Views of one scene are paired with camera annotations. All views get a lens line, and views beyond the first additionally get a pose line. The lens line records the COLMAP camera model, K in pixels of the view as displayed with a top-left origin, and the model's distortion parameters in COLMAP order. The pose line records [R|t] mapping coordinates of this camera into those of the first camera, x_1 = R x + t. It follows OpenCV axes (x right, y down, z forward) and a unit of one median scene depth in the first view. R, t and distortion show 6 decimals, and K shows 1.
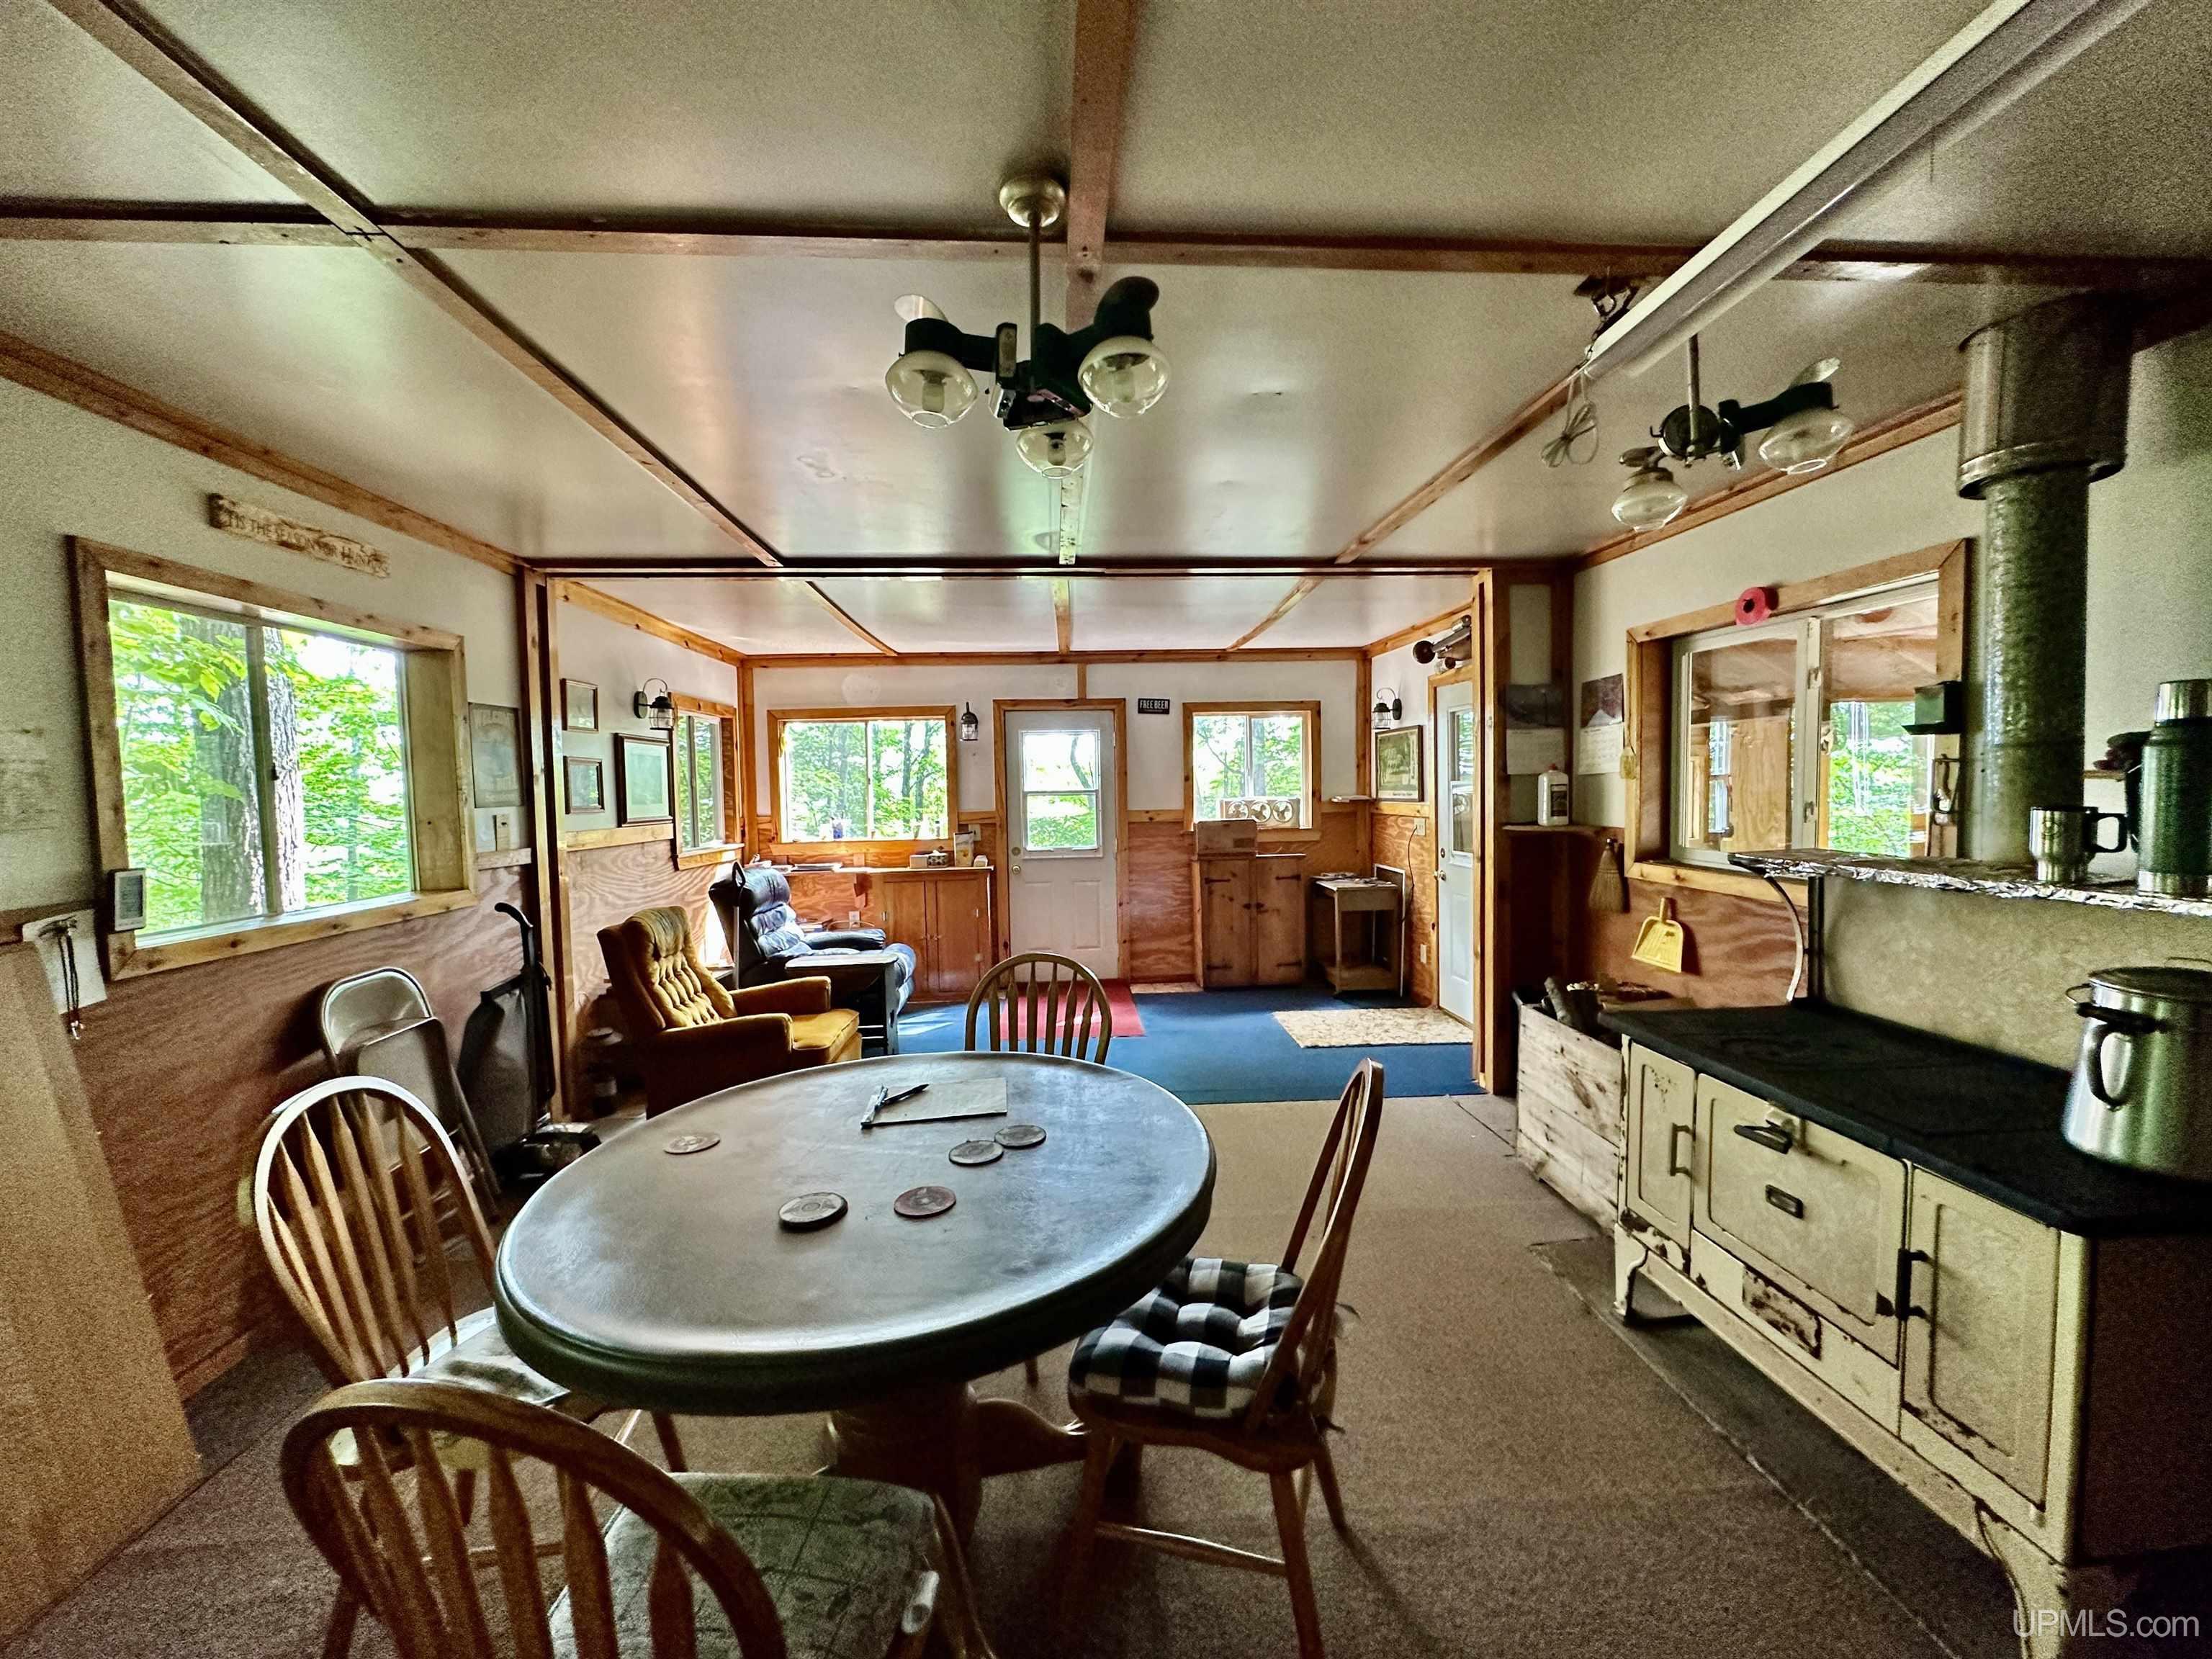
lens RADIAL K [[880.5, 0, 1106.0], [0, 880.5, 829.5], [0, 0, 1]] dist [-0.000098, -0.000046]
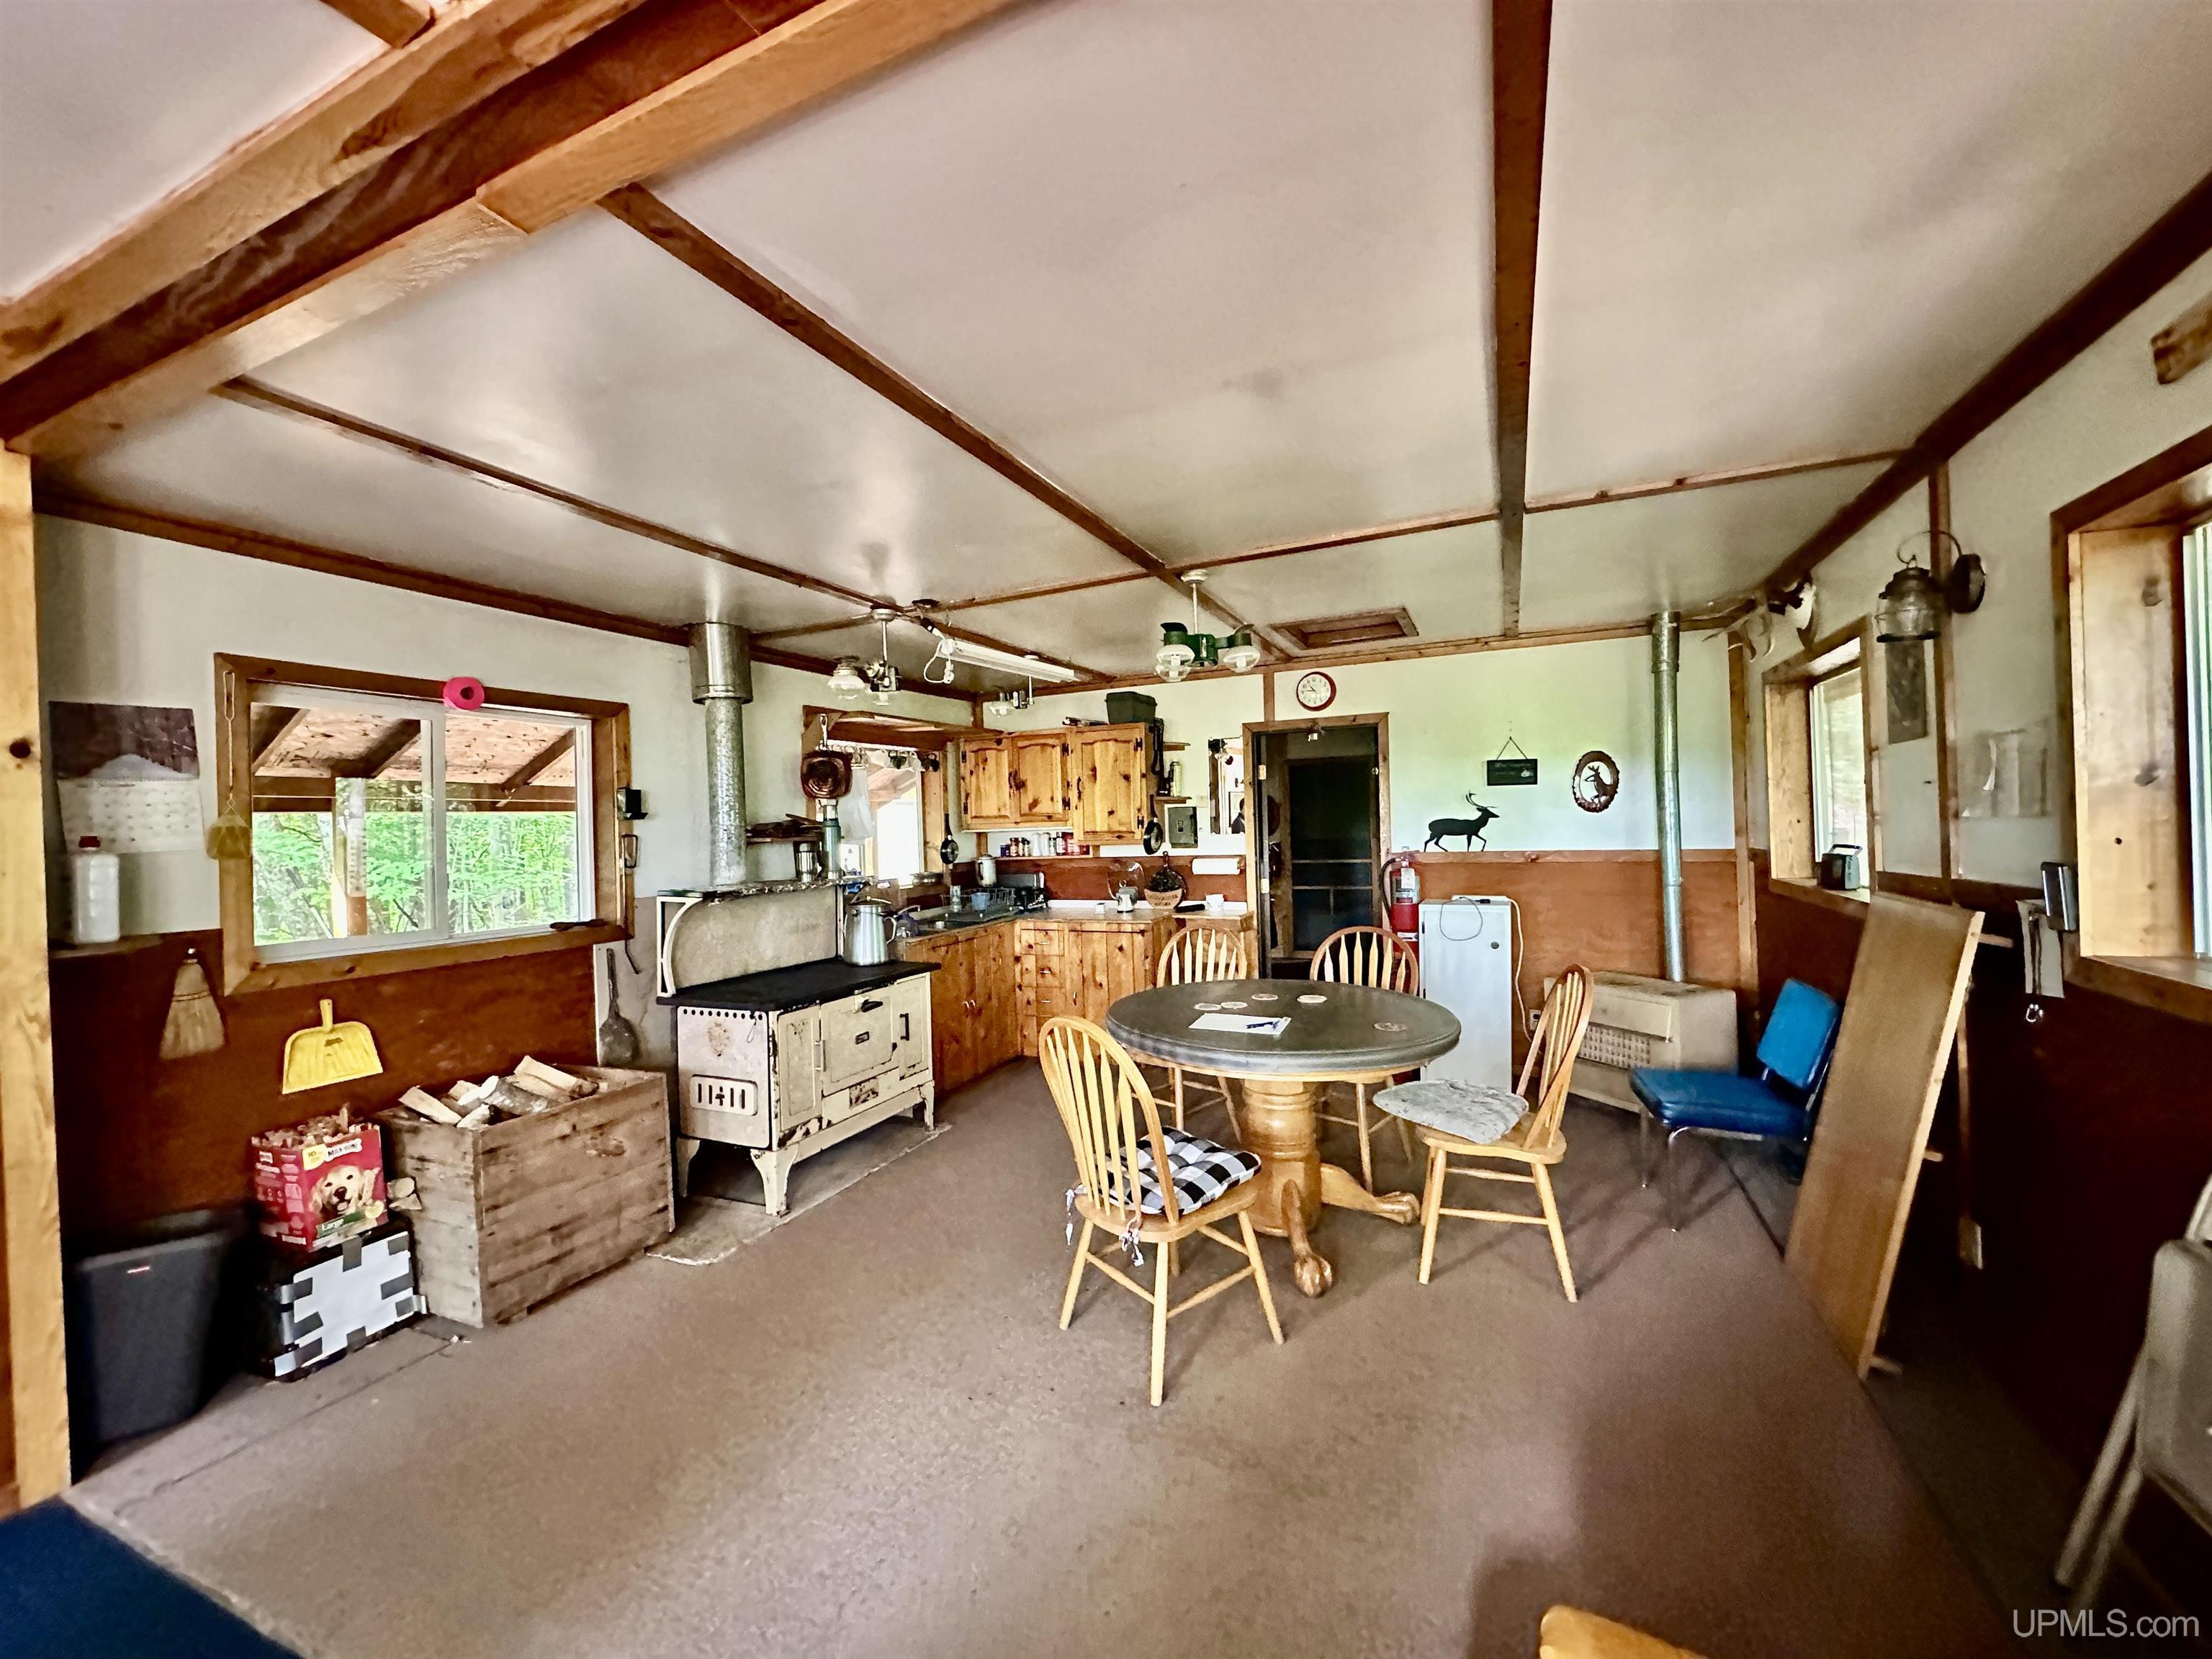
lens RADIAL K [[880.5, 0, 1106.0], [0, 880.5, 829.5], [0, 0, 1]] dist [-0.000098, -0.000046]
pose [[-0.879046, 0.045458, 0.474564, -0.675109], [0.073554, 0.996456, 0.040797, -0.102366], [-0.471028, 0.070769, -0.879275, 2.262588]]
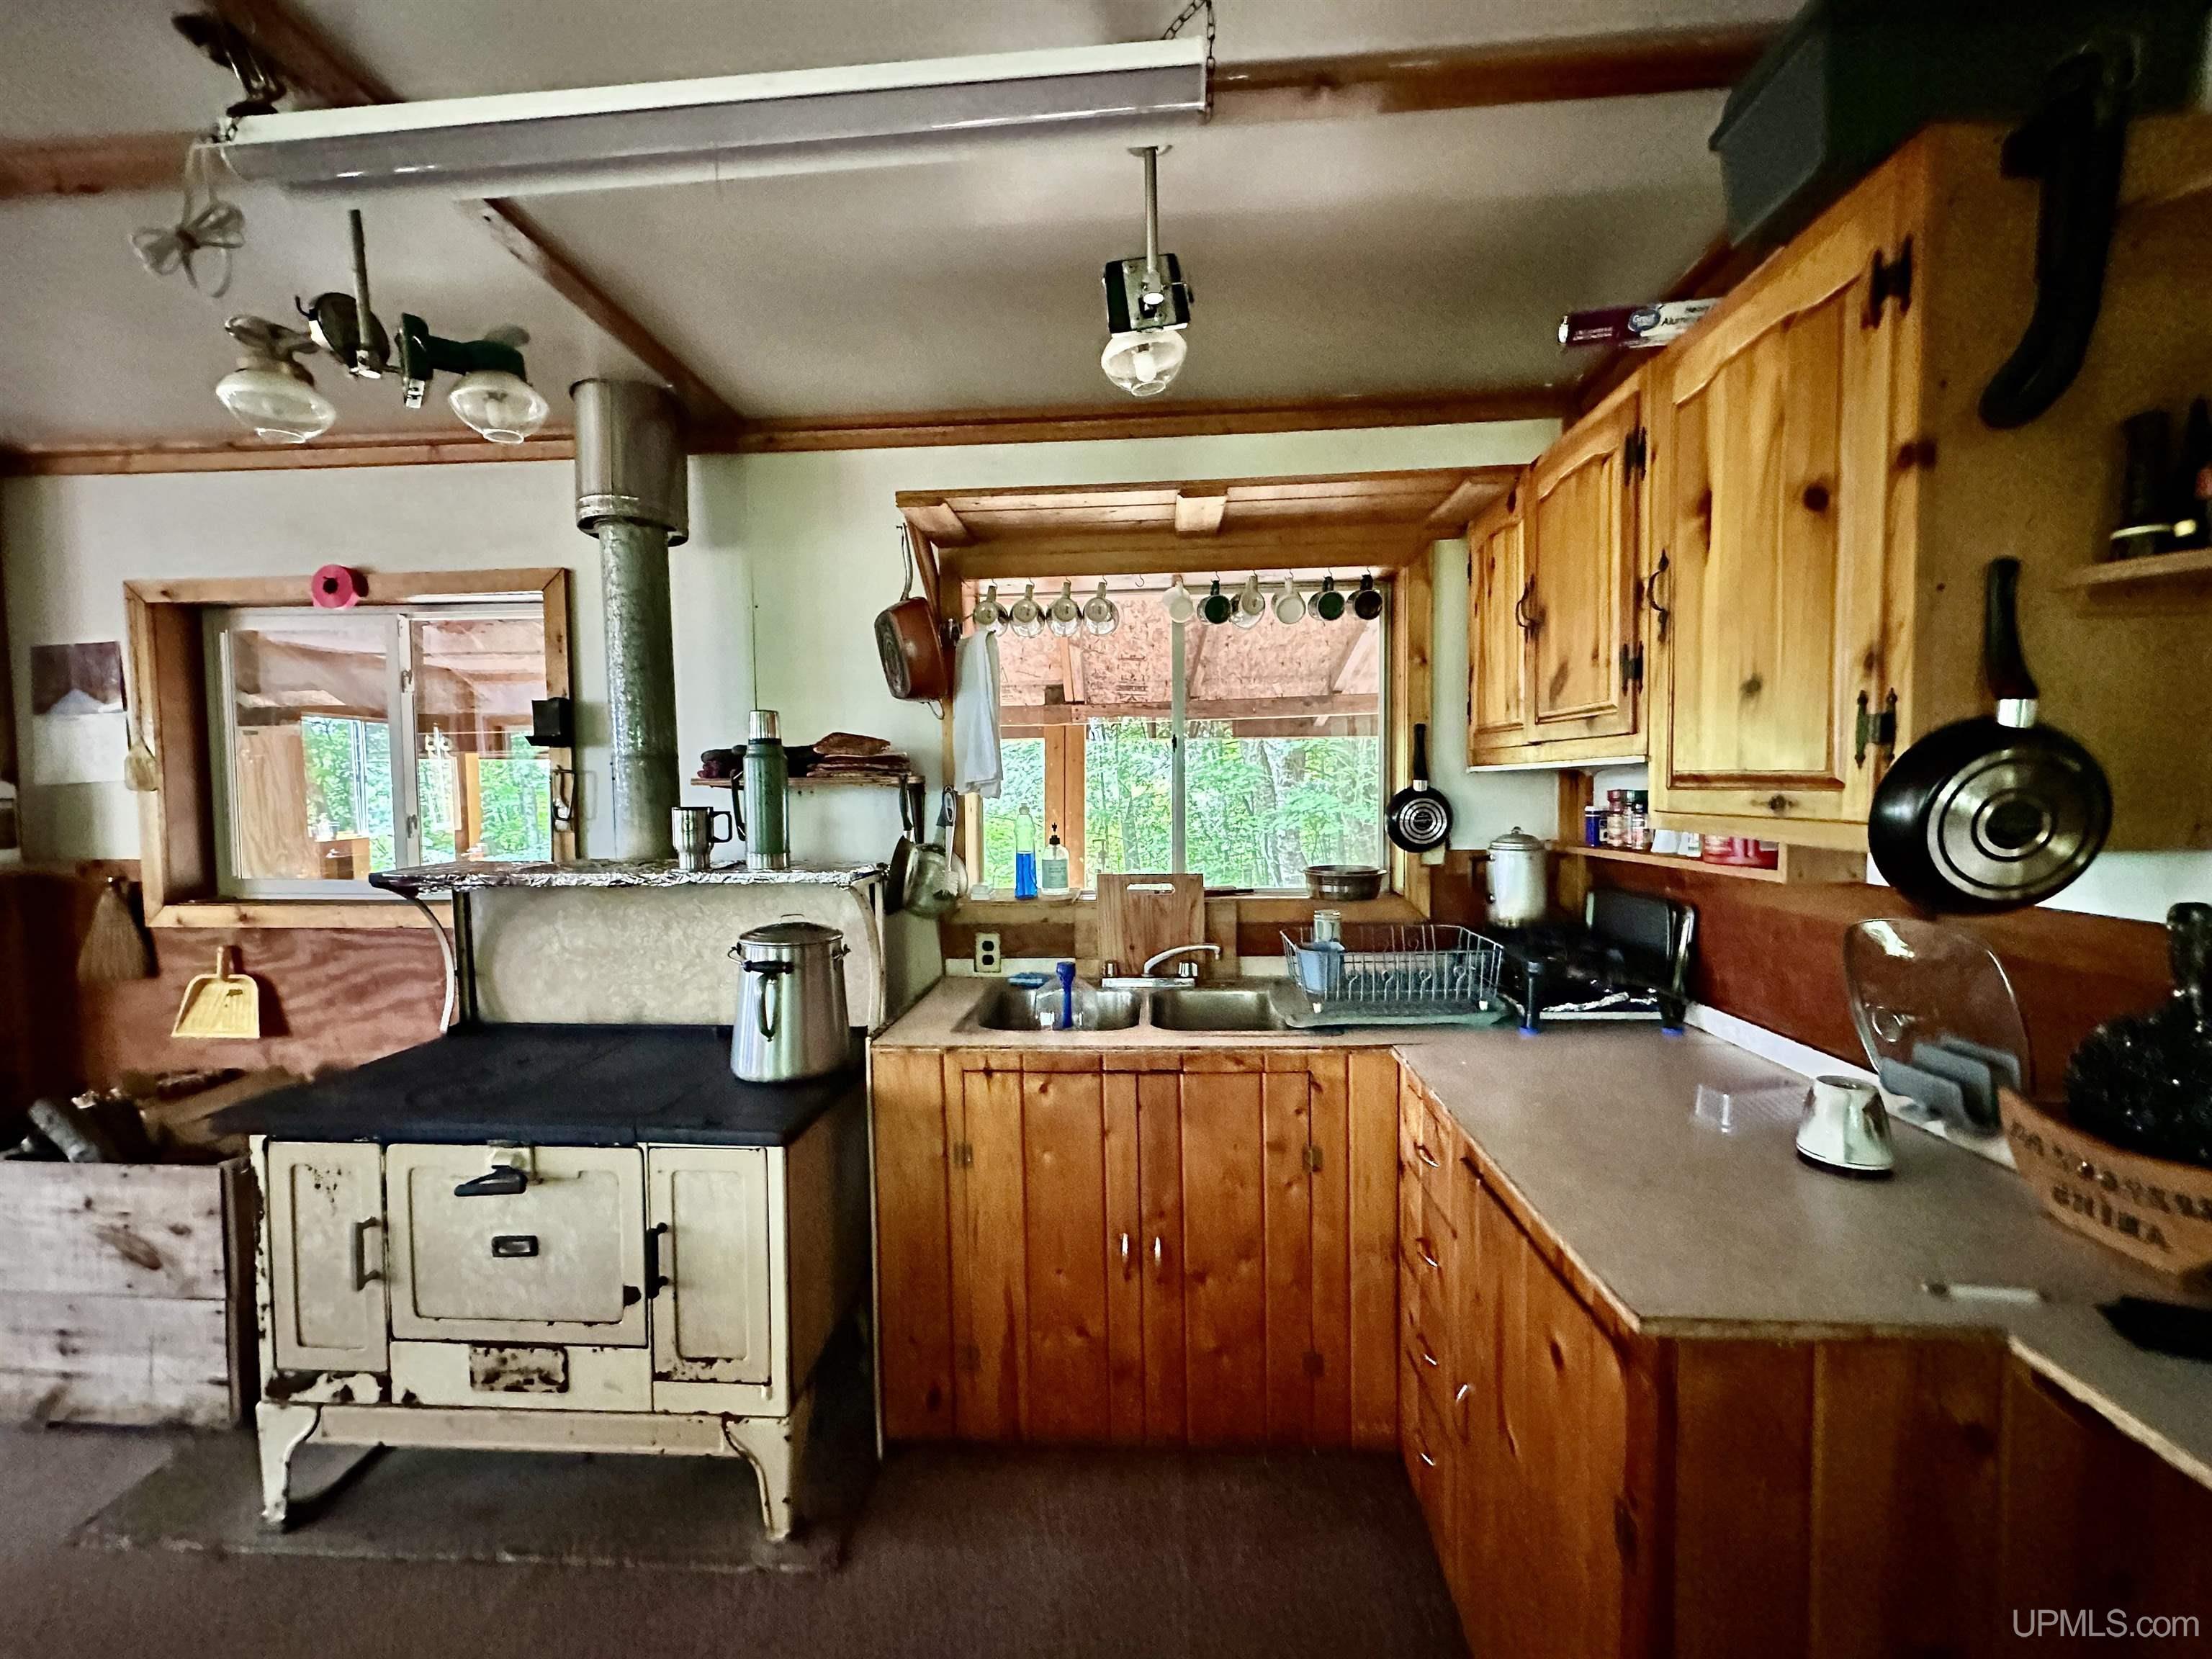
lens RADIAL K [[880.5, 0, 1106.0], [0, 880.5, 829.5], [0, 0, 1]] dist [-0.000098, -0.000046]
pose [[0.124457, -0.029330, 0.991791, -0.035394], [0.061183, 0.997888, 0.021833, 0.010585], [-0.990337, 0.057963, 0.125988, 0.231898]]
